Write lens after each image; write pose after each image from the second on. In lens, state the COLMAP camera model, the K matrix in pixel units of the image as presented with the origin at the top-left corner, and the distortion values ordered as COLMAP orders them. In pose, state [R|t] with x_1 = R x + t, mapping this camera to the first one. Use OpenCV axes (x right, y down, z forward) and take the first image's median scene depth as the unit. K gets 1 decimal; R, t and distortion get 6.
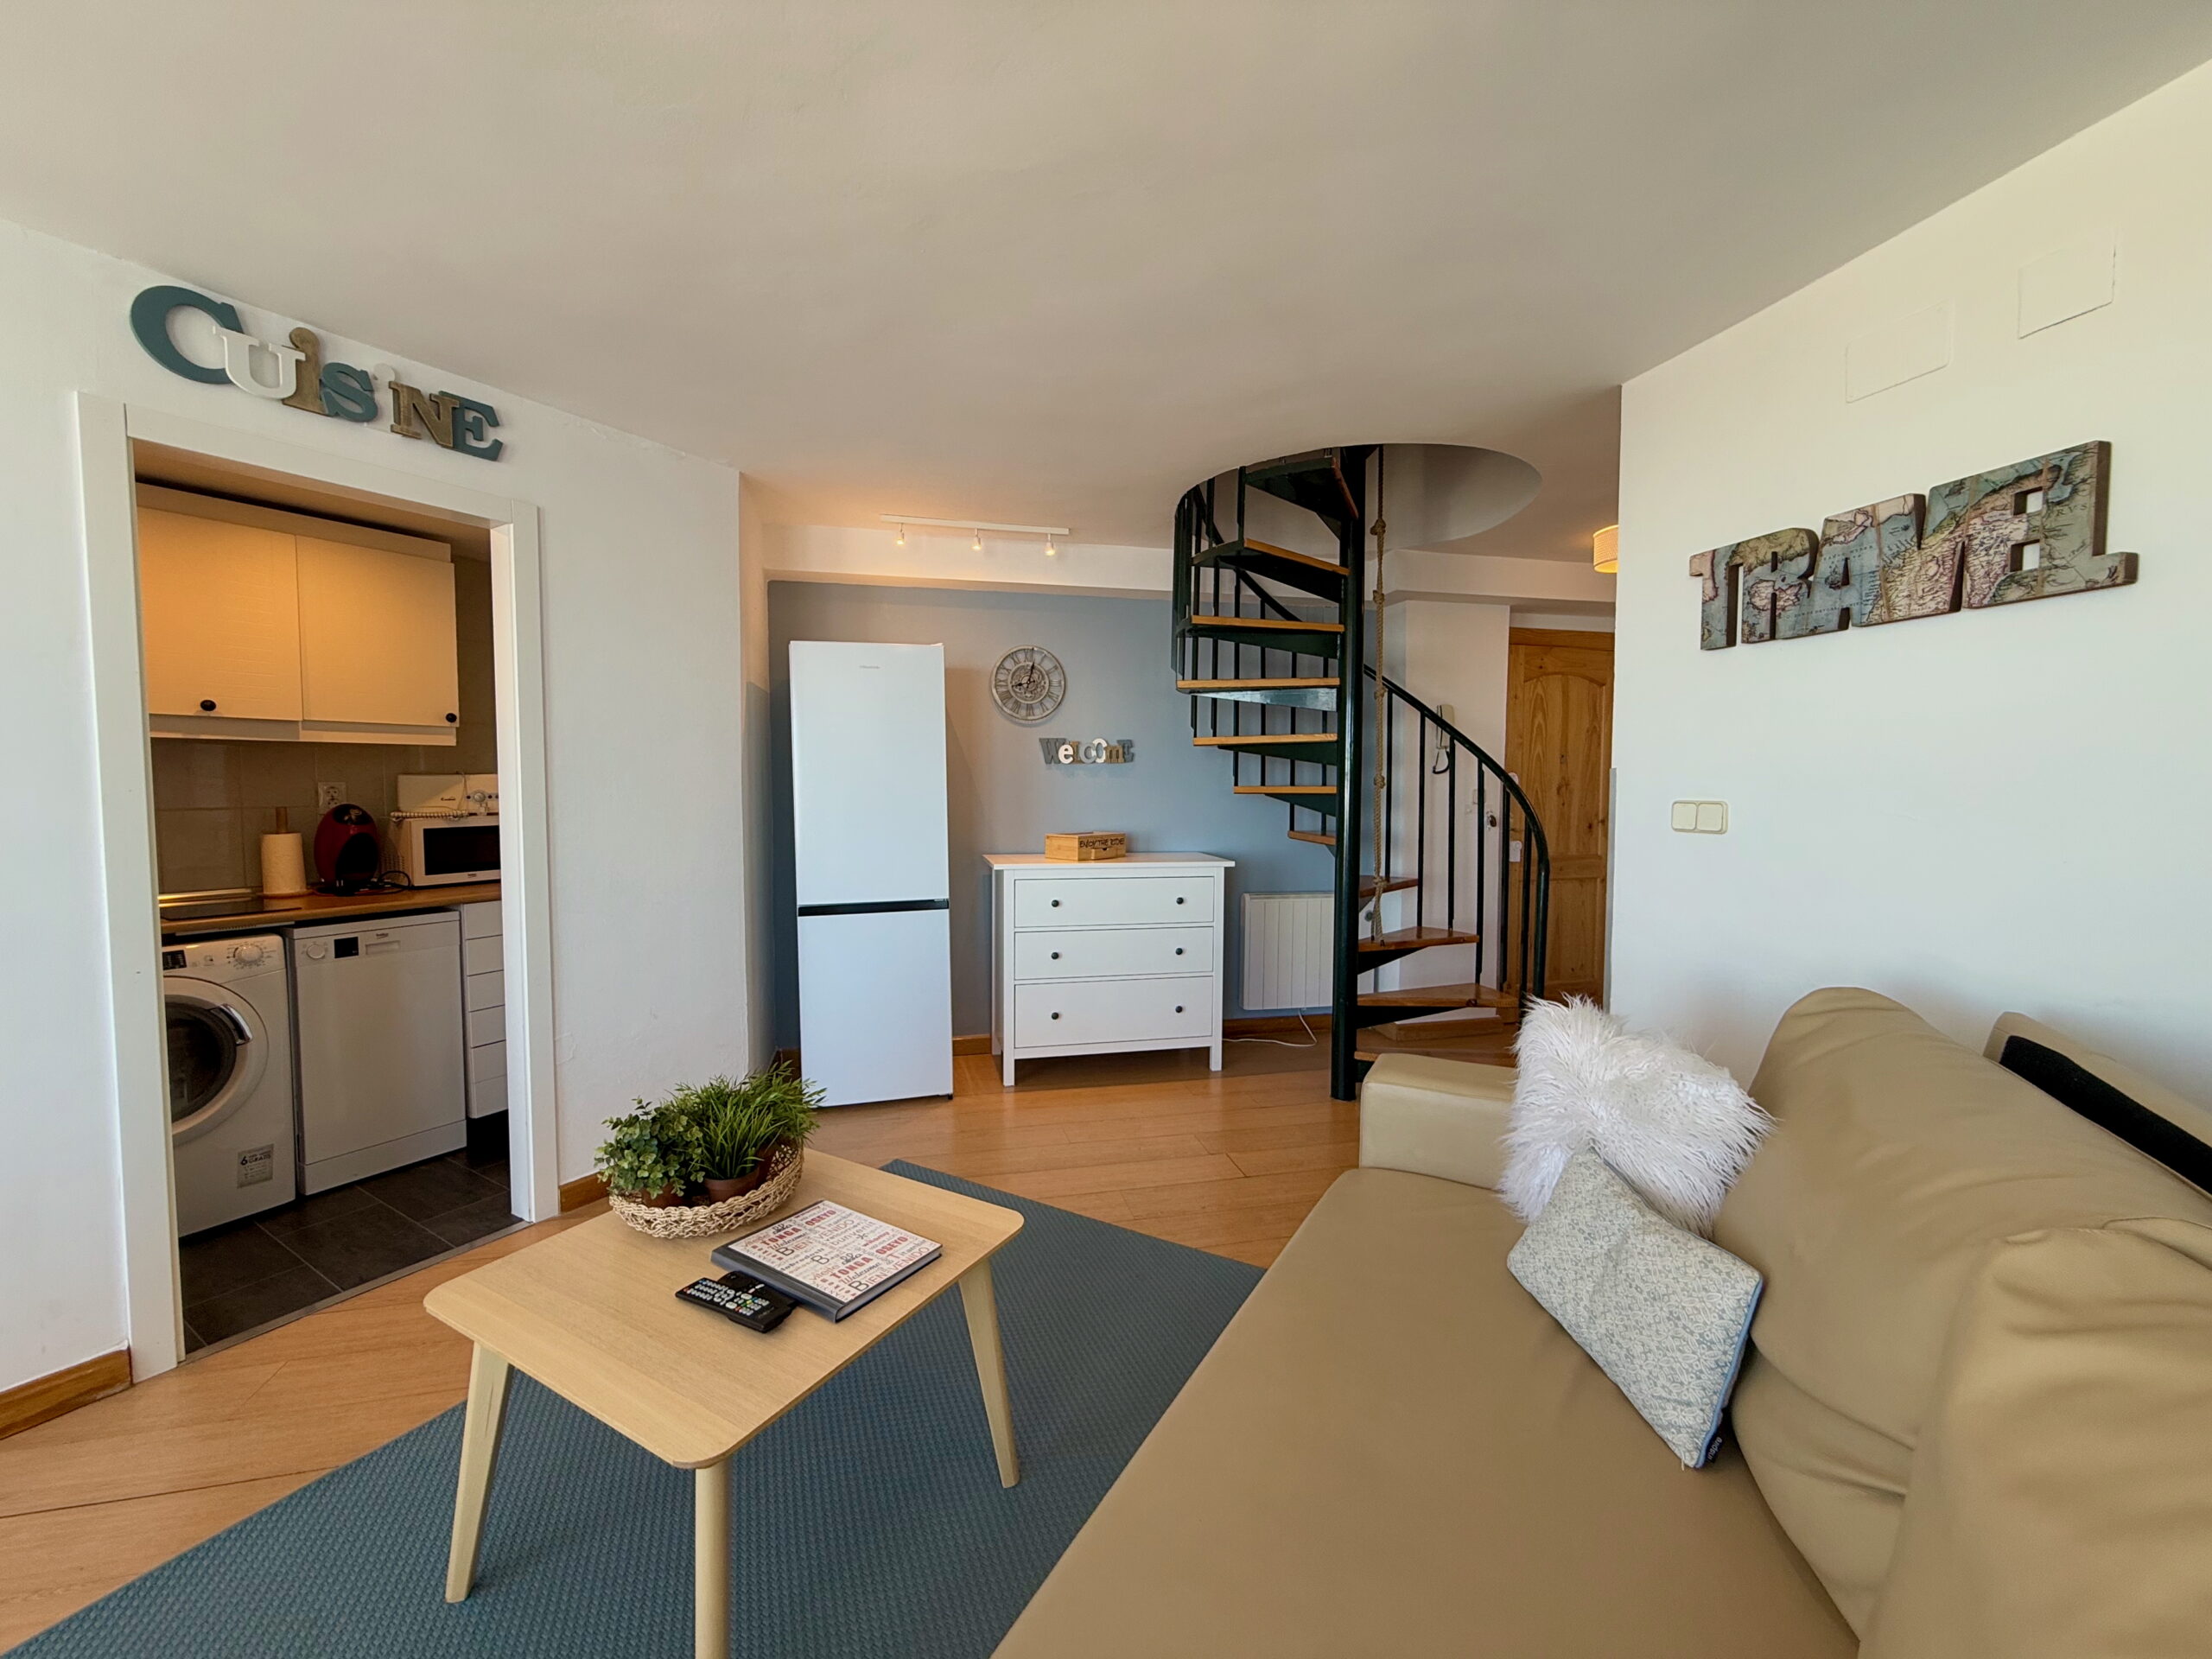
lens RADIAL K [[890.4, 0, 1103.7], [0, 890.4, 827.8], [0, 0, 1]] dist [0.000788, 0.000004]
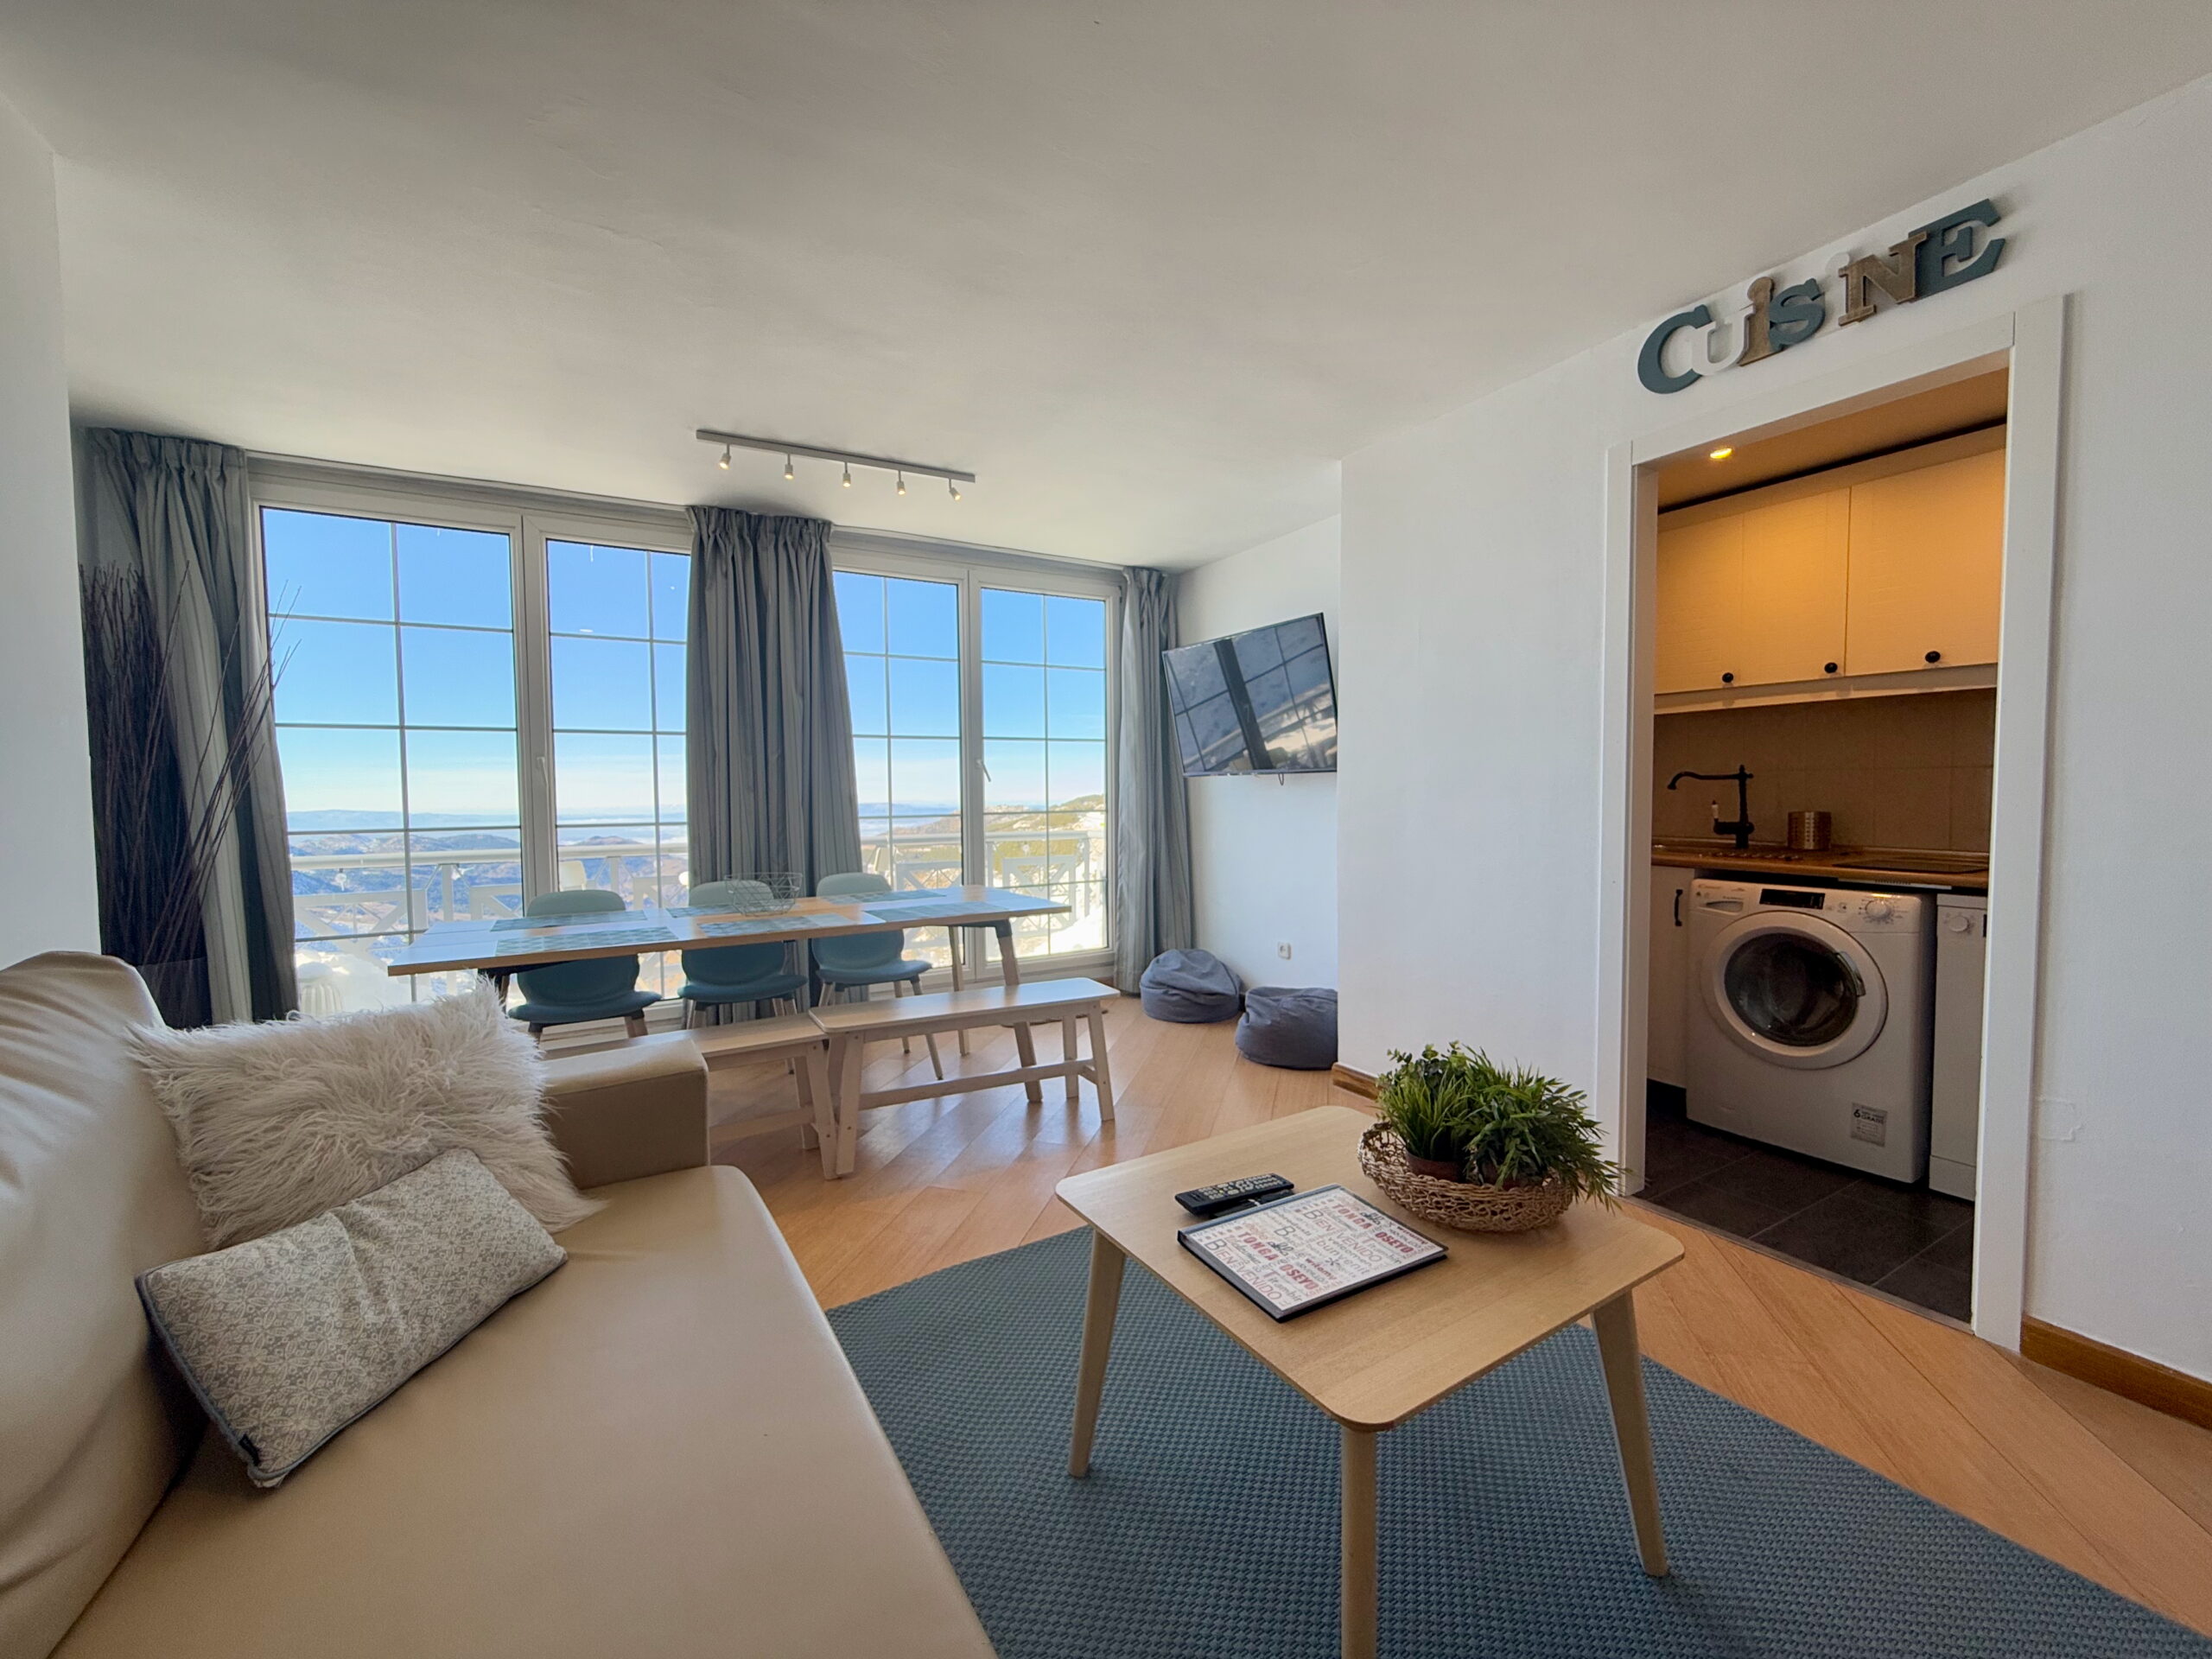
lens RADIAL K [[890.4, 0, 1101.7], [0, 890.4, 828.6], [0, 0, 1]] dist [0.000788, 0.000004]
pose [[-0.488023, 0.043712, -0.871735, 0.342440], [-0.035781, 0.996904, 0.070020, 0.016341], [0.872097, 0.065363, -0.484948, 0.797585]]
